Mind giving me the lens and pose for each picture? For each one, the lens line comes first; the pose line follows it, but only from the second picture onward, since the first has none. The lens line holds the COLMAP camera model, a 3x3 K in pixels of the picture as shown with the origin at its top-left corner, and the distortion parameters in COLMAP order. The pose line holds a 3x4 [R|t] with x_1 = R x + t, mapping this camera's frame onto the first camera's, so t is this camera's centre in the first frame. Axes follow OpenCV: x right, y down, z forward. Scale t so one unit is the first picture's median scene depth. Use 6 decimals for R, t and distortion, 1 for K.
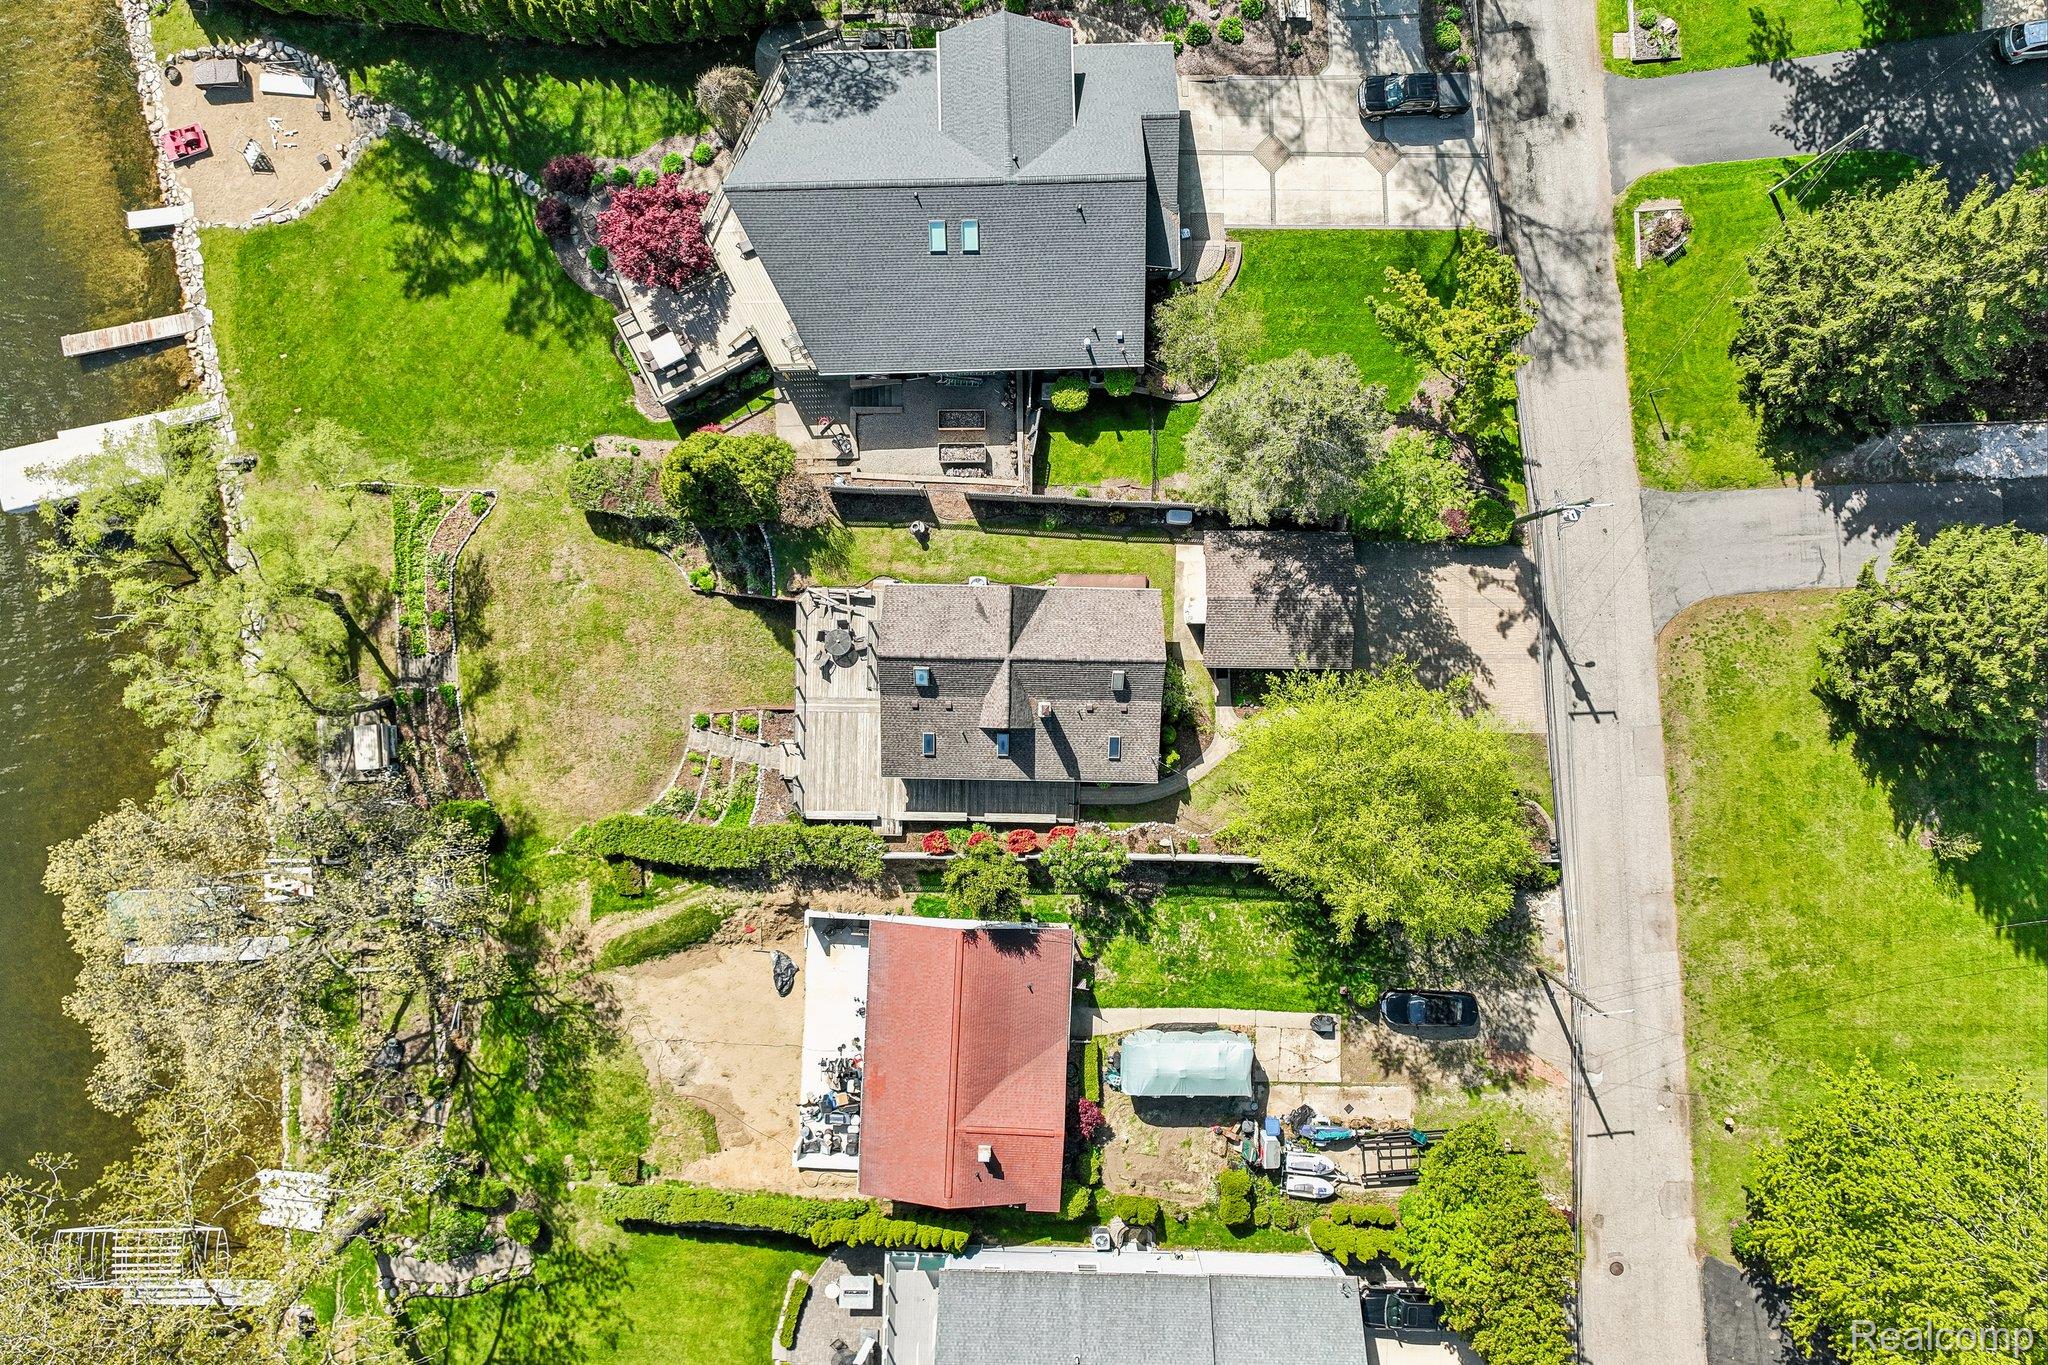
lens RADIAL K [[1481.1, 0, 1032.3], [0, 1481.1, 678.1], [0, 0, 1]] dist [-0.007927, 0.028593]
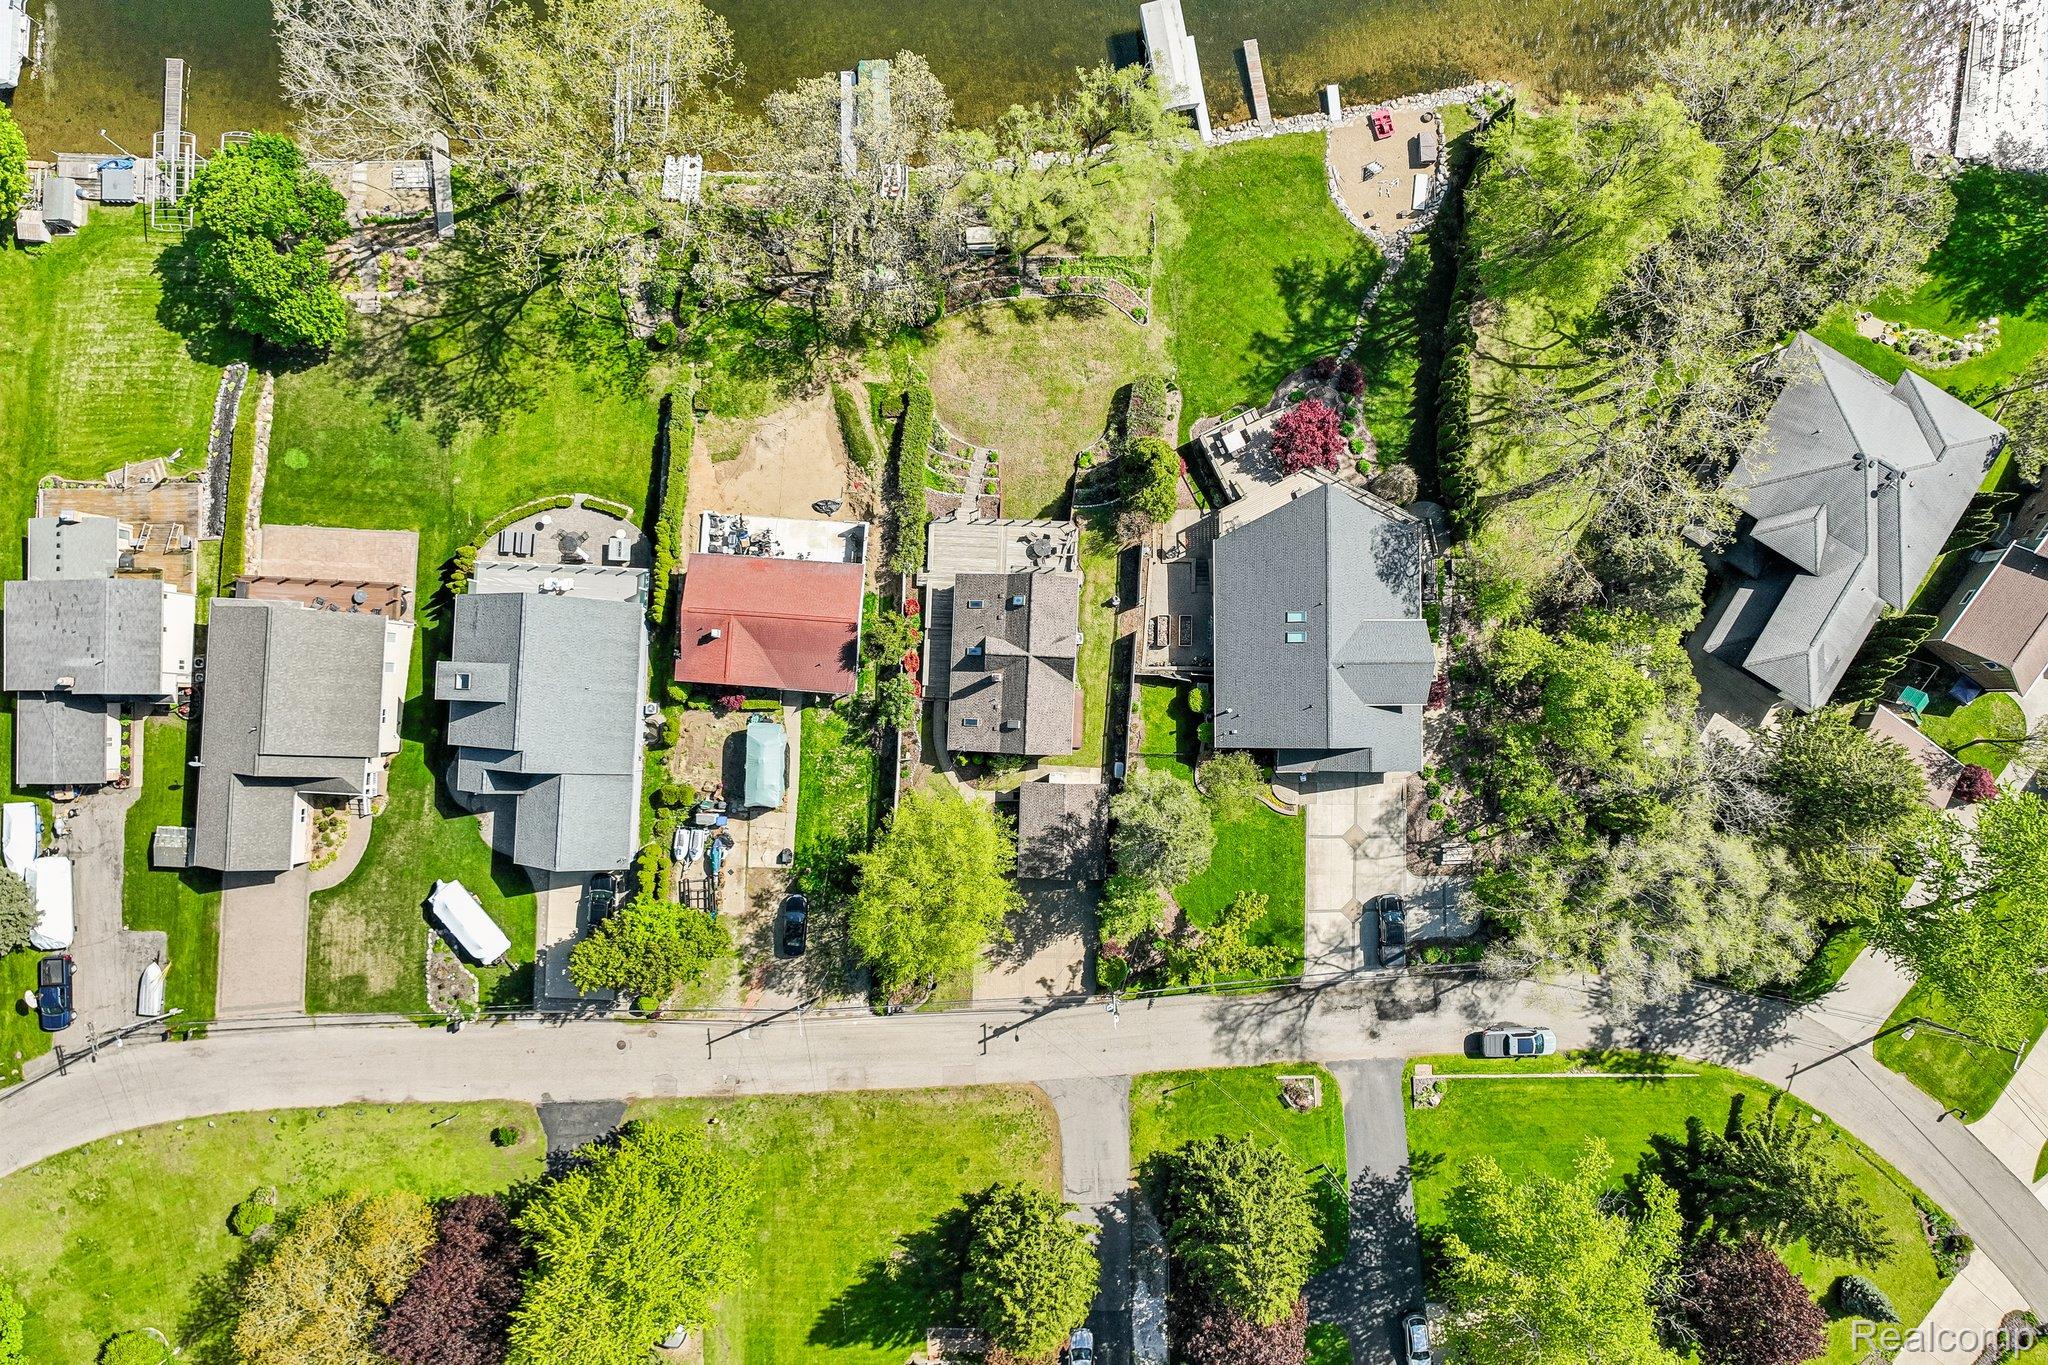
lens RADIAL K [[1446.3, 0, 1018.4], [0, 1446.3, 682.2], [0, 0, 1]] dist [0.003829, 0.014763]
pose [[-0.023094, 0.999421, -0.024983, 0.047379], [-0.999733, -0.023102, -0.000022, -0.002382], [-0.000599, 0.024976, 0.999688, -0.501659]]
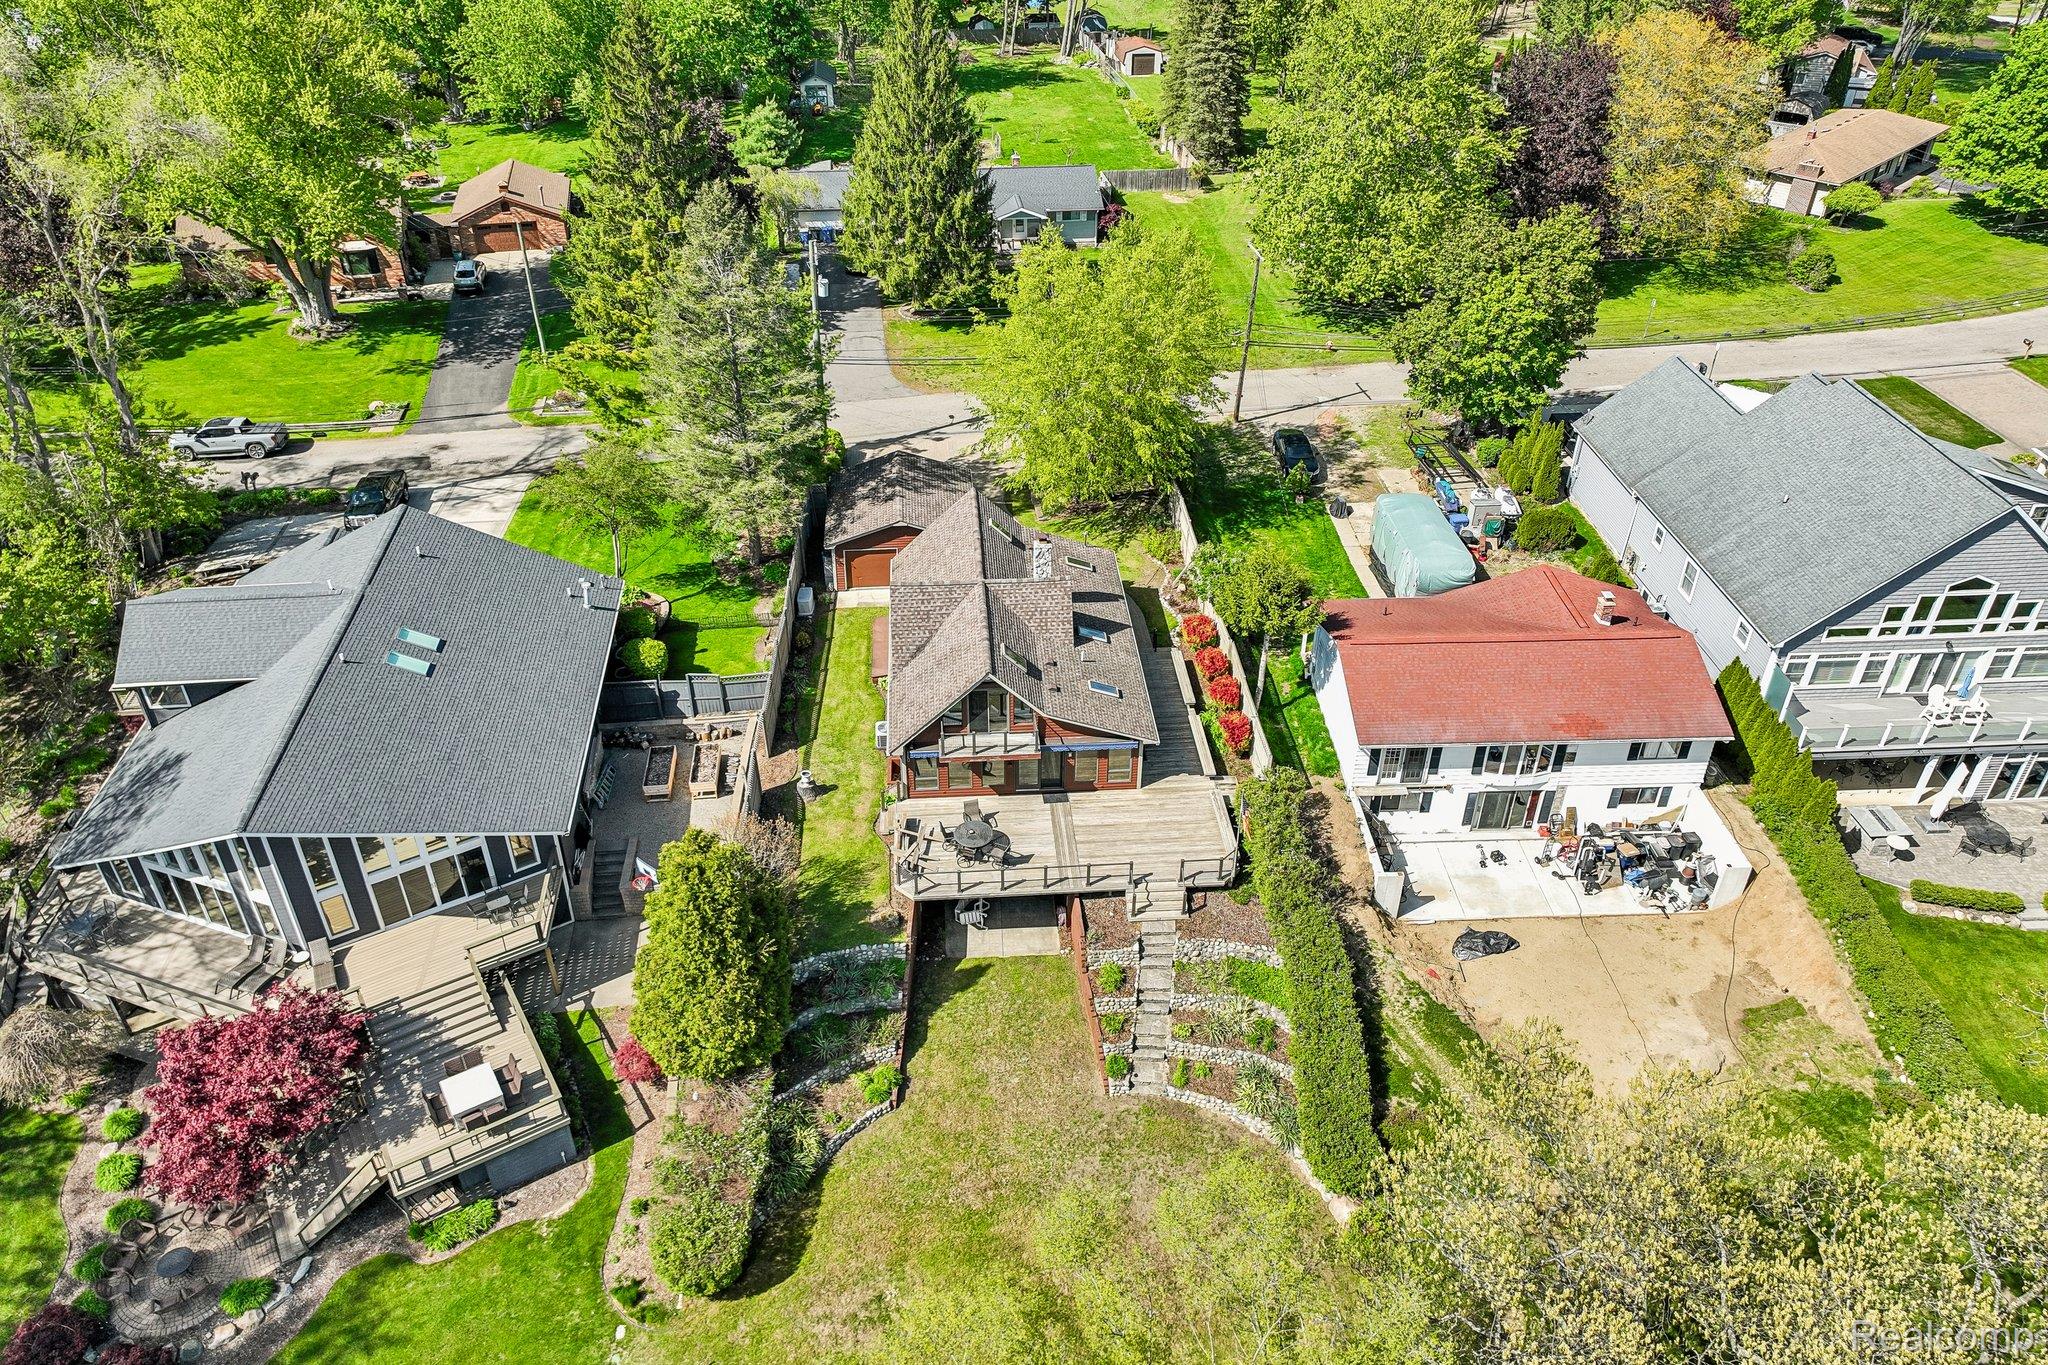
lens RADIAL K [[1446.3, 0, 1018.4], [0, 1446.3, 682.2], [0, 0, 1]] dist [0.003829, 0.014763]
pose [[-0.082878, -0.570039, 0.817427, -0.624000], [0.996513, -0.039435, 0.073535, -0.048720], [-0.009682, 0.820671, 0.571320, 0.553879]]
